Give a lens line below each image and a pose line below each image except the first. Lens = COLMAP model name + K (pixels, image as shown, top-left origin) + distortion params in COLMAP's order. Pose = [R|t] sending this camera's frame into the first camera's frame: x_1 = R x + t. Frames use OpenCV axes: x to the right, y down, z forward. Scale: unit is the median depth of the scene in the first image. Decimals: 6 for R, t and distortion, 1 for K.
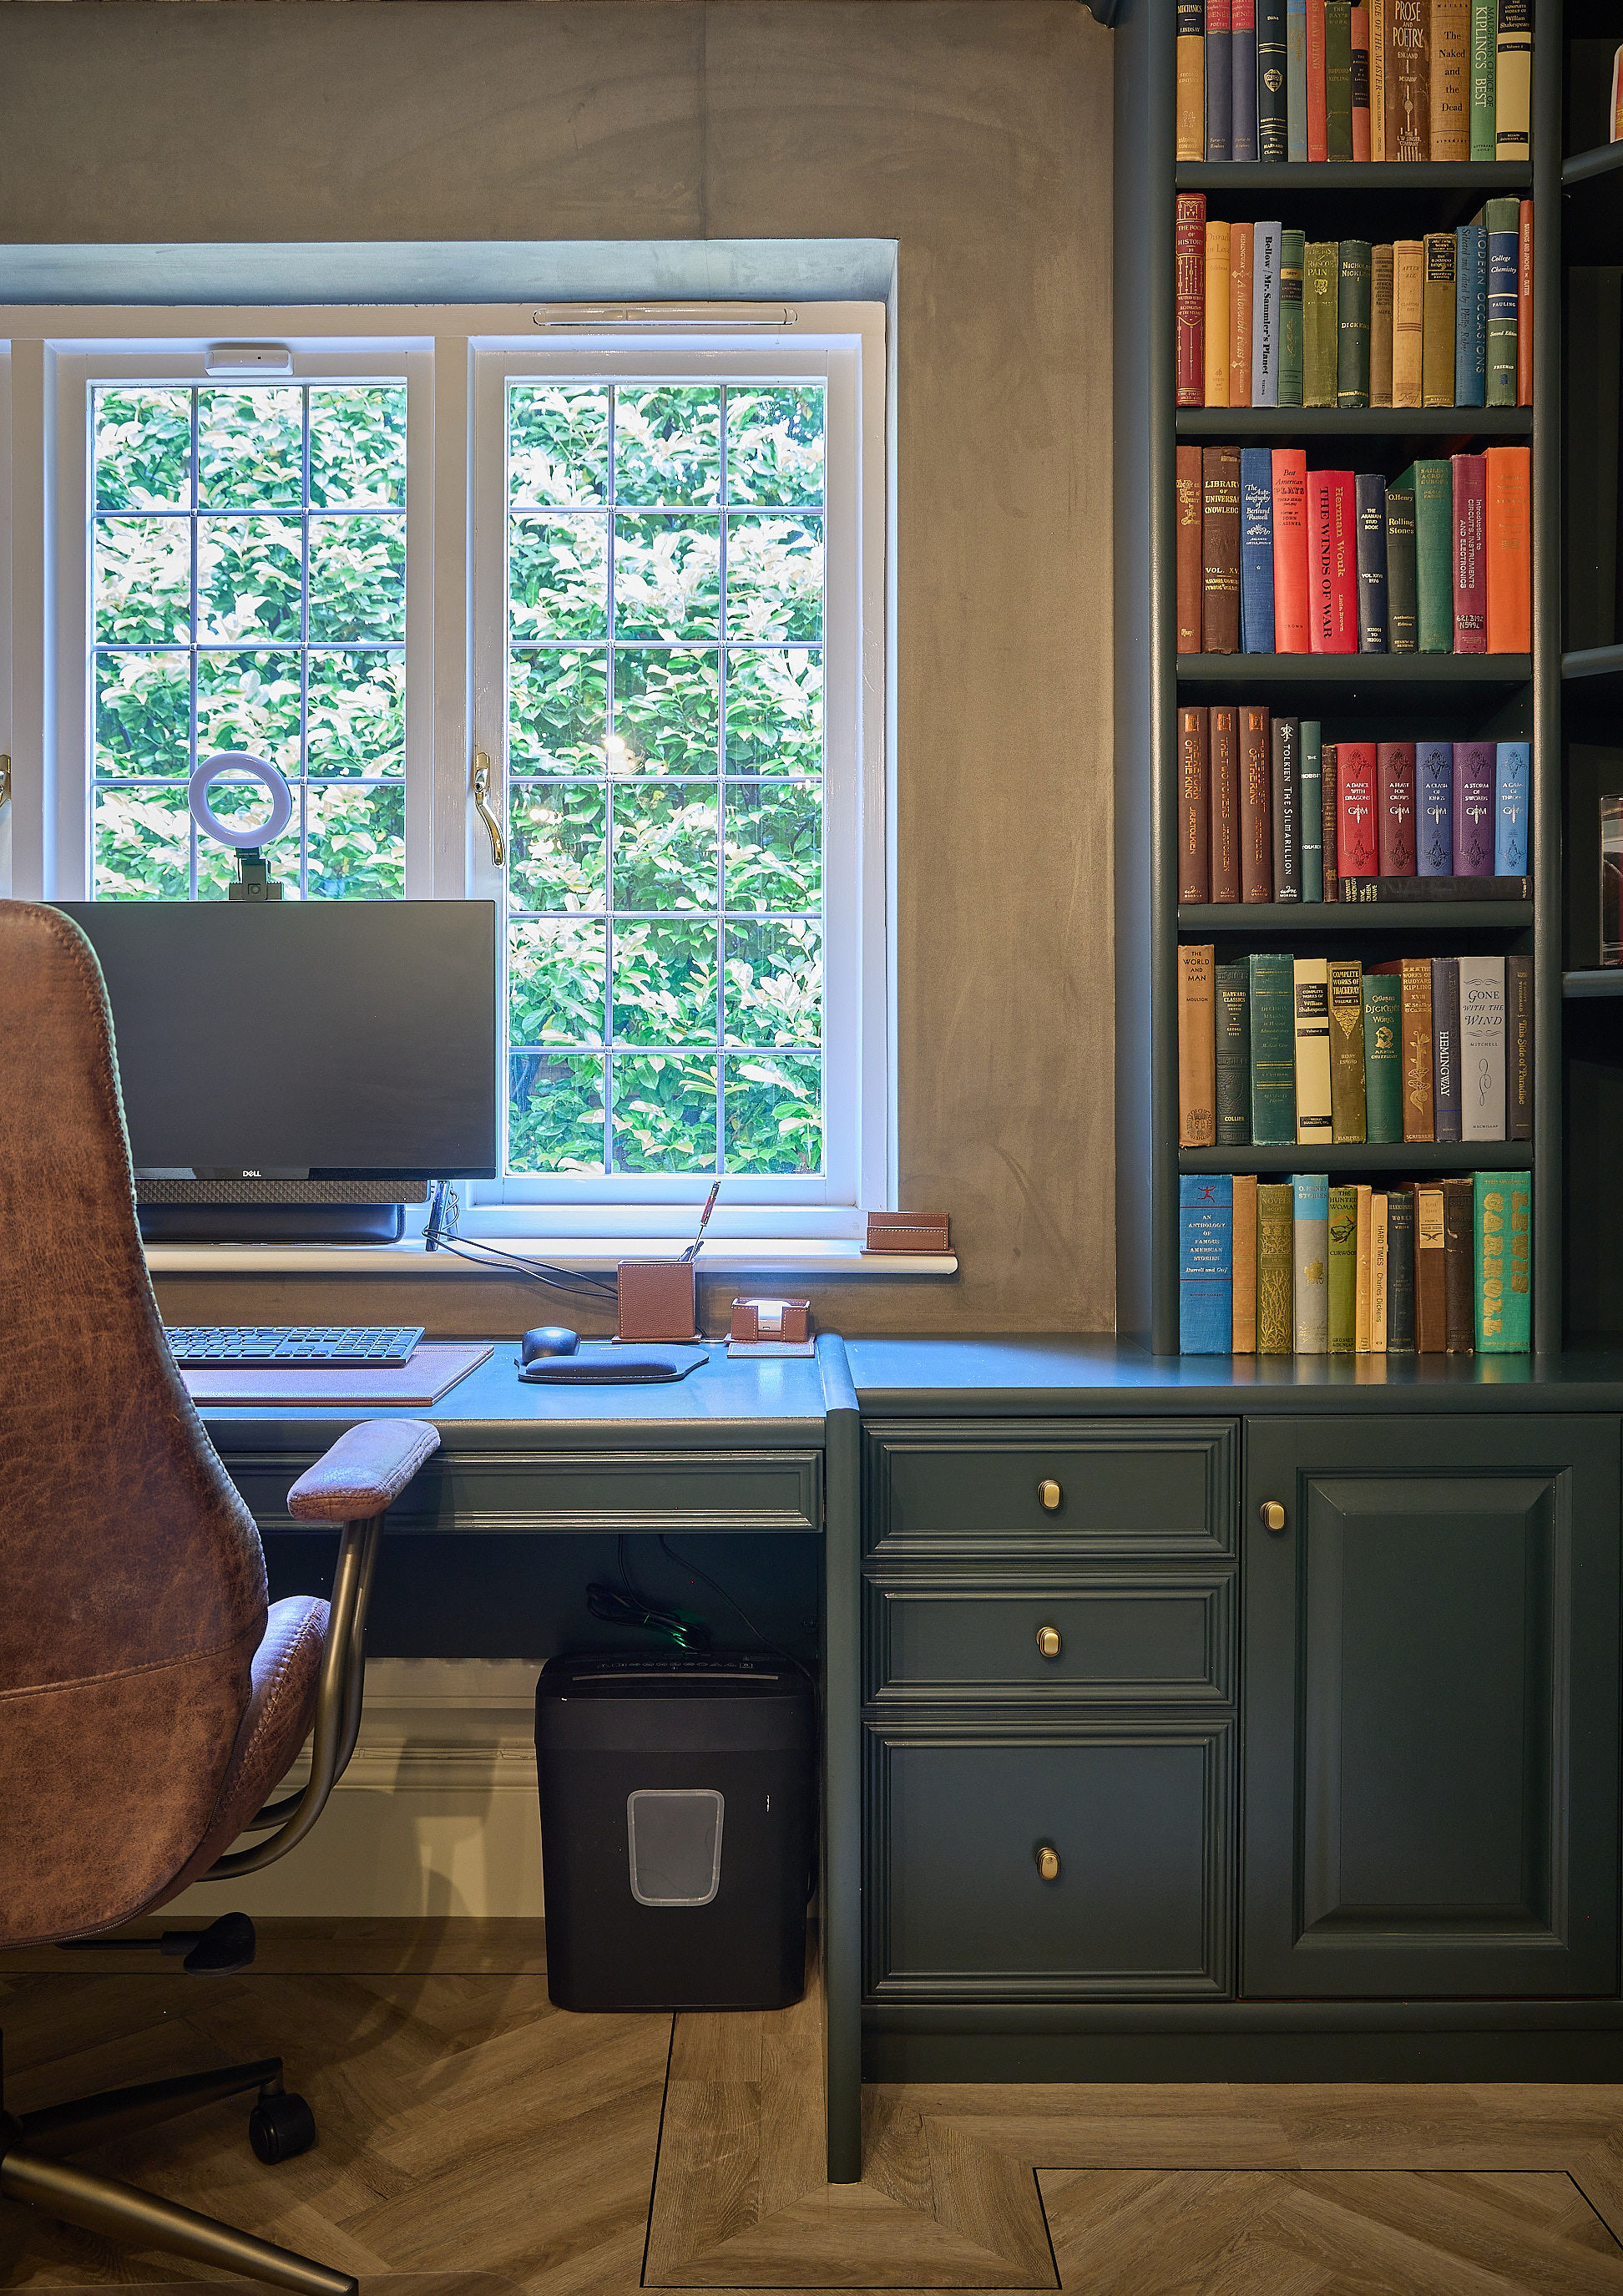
lens RADIAL K [[1938.1, 0, 804.7], [0, 1938.1, 1118.6], [0, 0, 1]] dist [-0.060041, 0.063943]
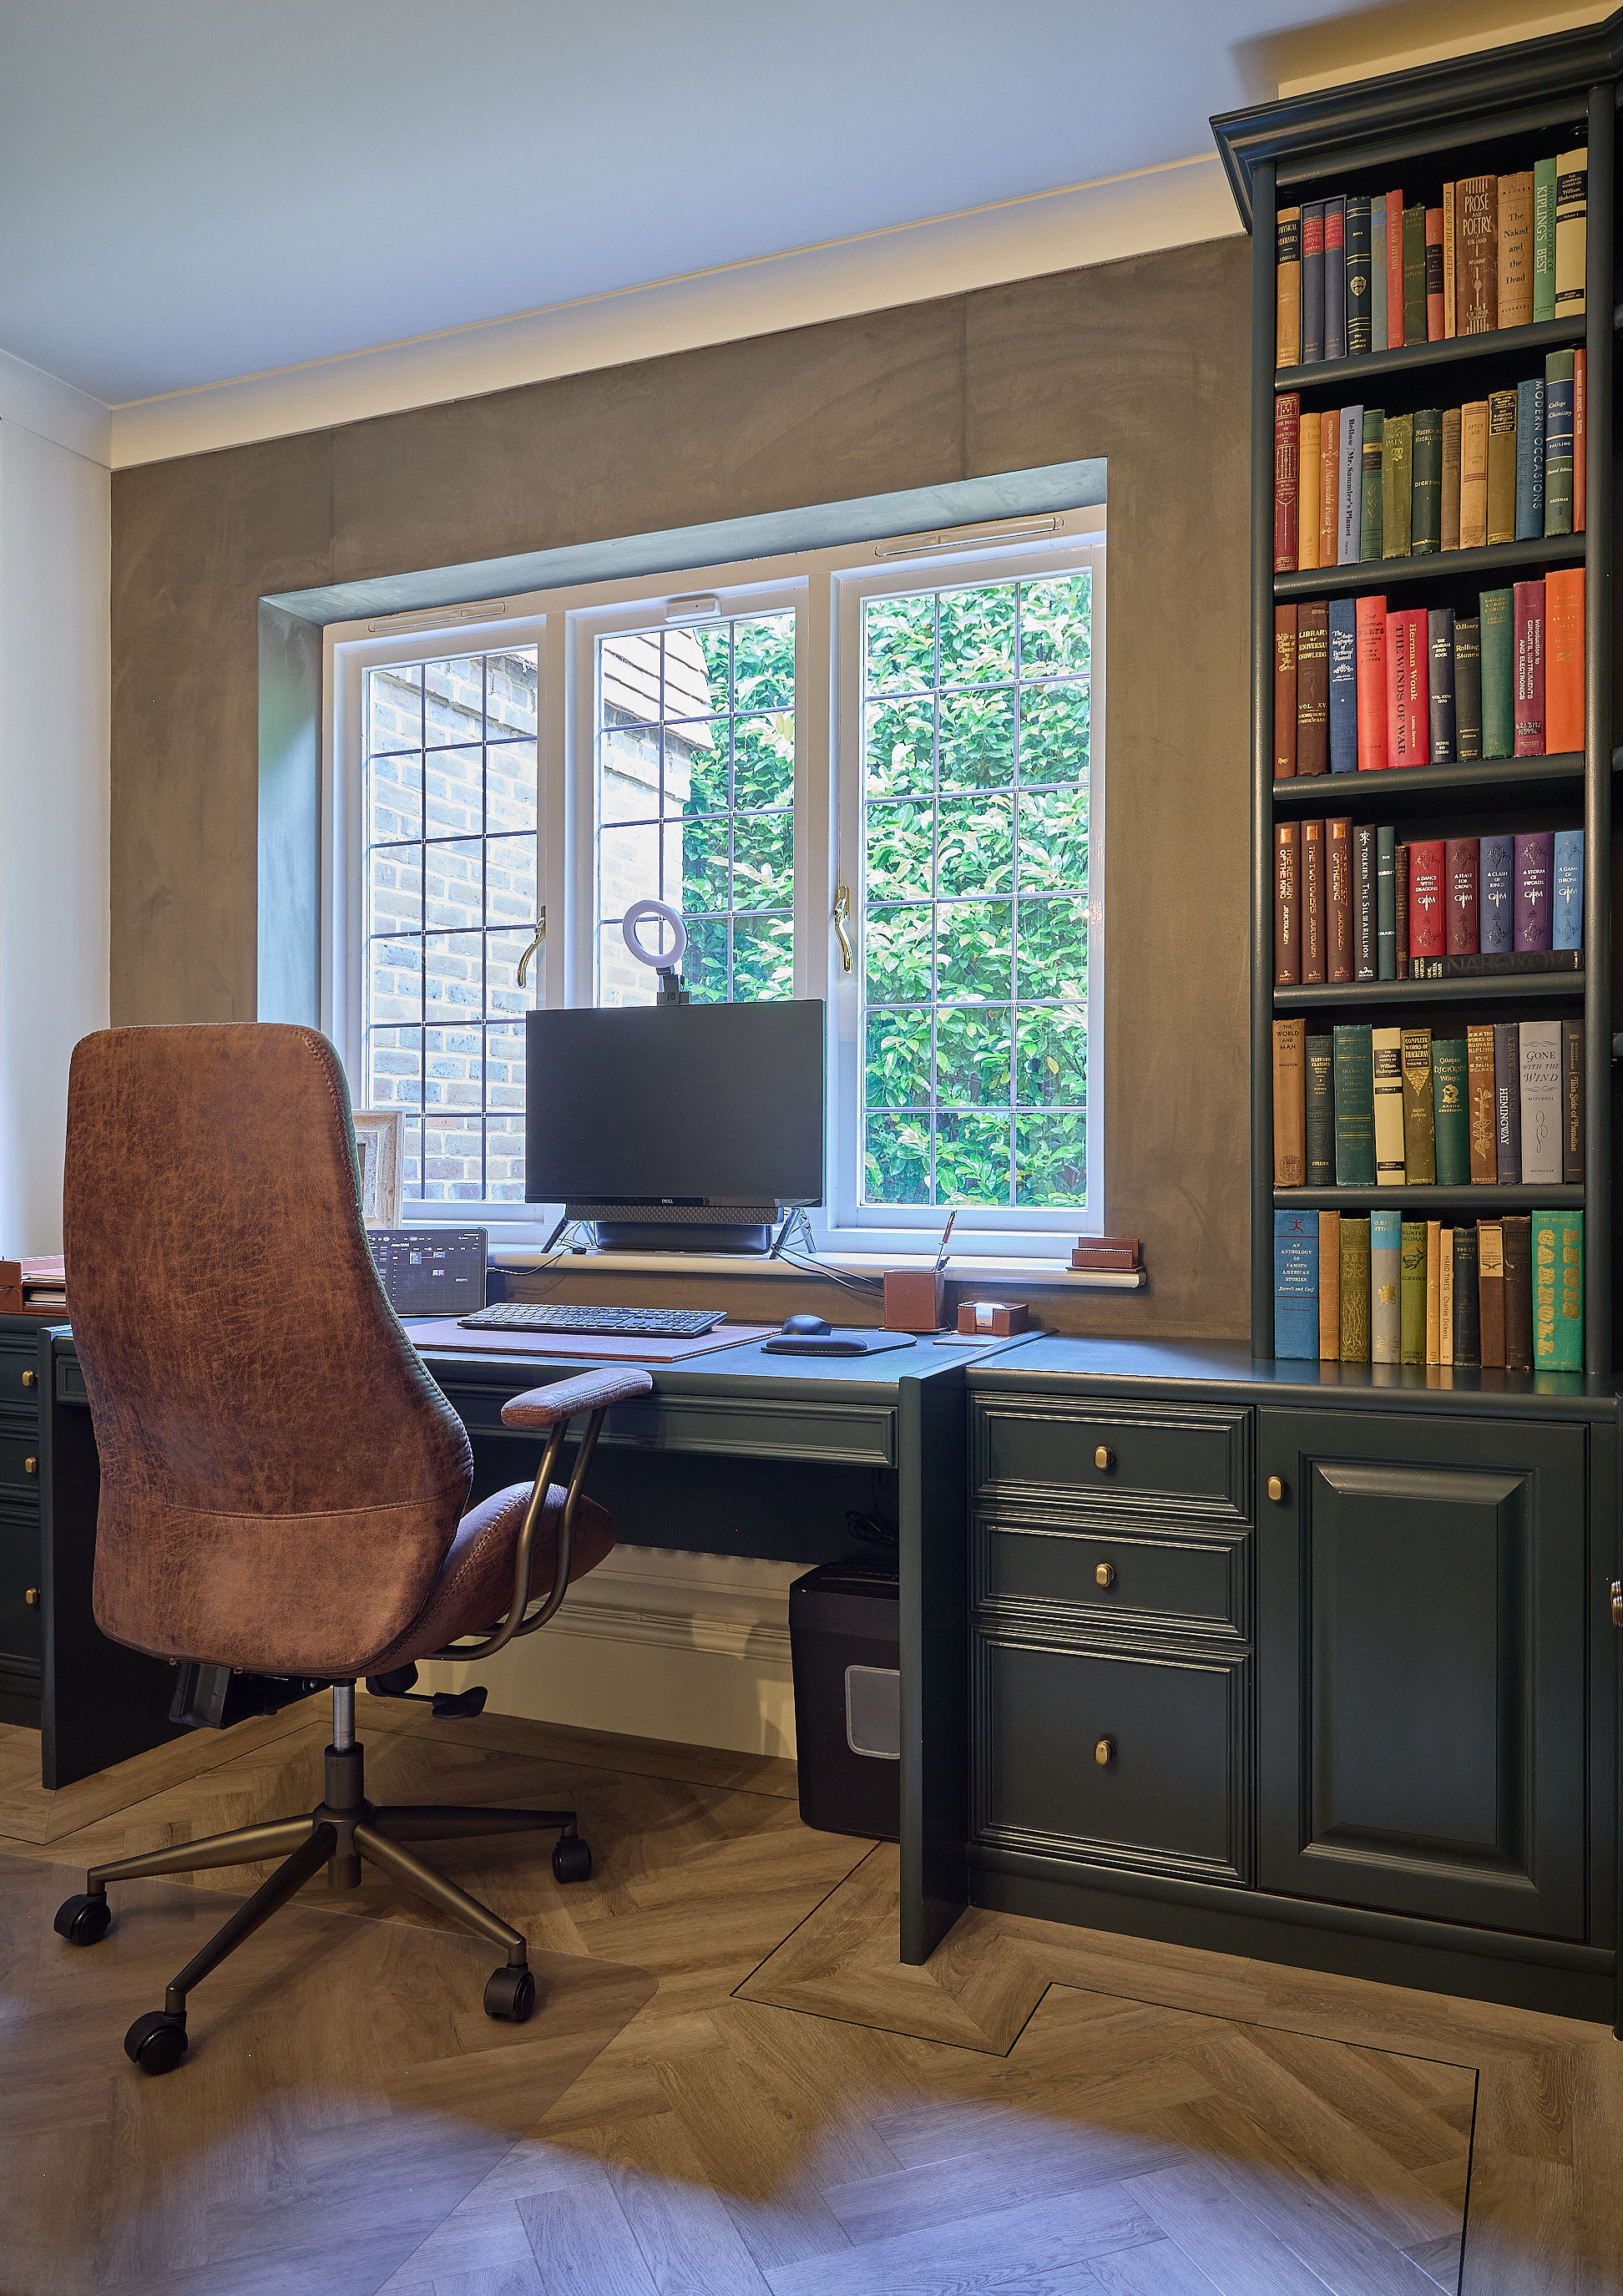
lens RADIAL K [[1694.2, 0, 811.5], [0, 1694.2, 1148.0], [0, 0, 1]] dist [-0.001231, -0.011850]
pose [[0.914422, -0.000243, -0.404761, 0.360492], [-0.004070, 0.999944, -0.009794, 0.002074], [0.404741, 0.010604, 0.914370, -0.088054]]
